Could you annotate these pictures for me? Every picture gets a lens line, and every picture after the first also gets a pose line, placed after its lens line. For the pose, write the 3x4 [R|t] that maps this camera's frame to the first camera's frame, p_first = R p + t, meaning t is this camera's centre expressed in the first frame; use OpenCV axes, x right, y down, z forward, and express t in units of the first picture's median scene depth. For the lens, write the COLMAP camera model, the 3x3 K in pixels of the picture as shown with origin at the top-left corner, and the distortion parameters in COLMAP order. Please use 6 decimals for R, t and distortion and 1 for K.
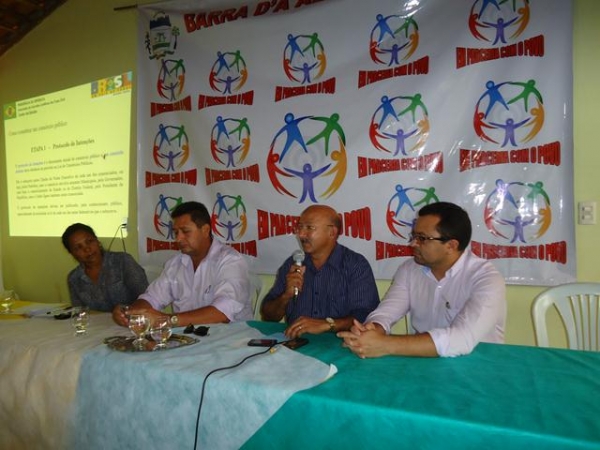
lens RADIAL K [[437.5, 0, 300.0], [0, 437.5, 225.0], [0, 0, 1]] dist [-0.005292, 0.003620]
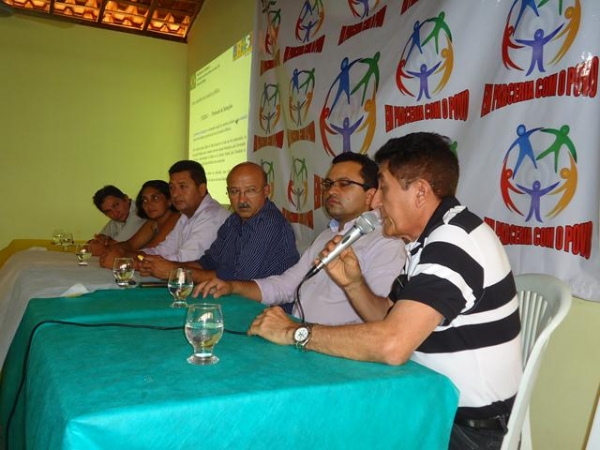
lens RADIAL K [[589.3, 0, 300.0], [0, 589.3, 225.0], [0, 0, 1]] dist [0.064866, 0.002614]
pose [[0.790045, 0.071710, -0.608840, 0.606578], [-0.072129, 0.997110, 0.023845, 0.039127], [0.608791, 0.025076, 0.792934, 0.067374]]
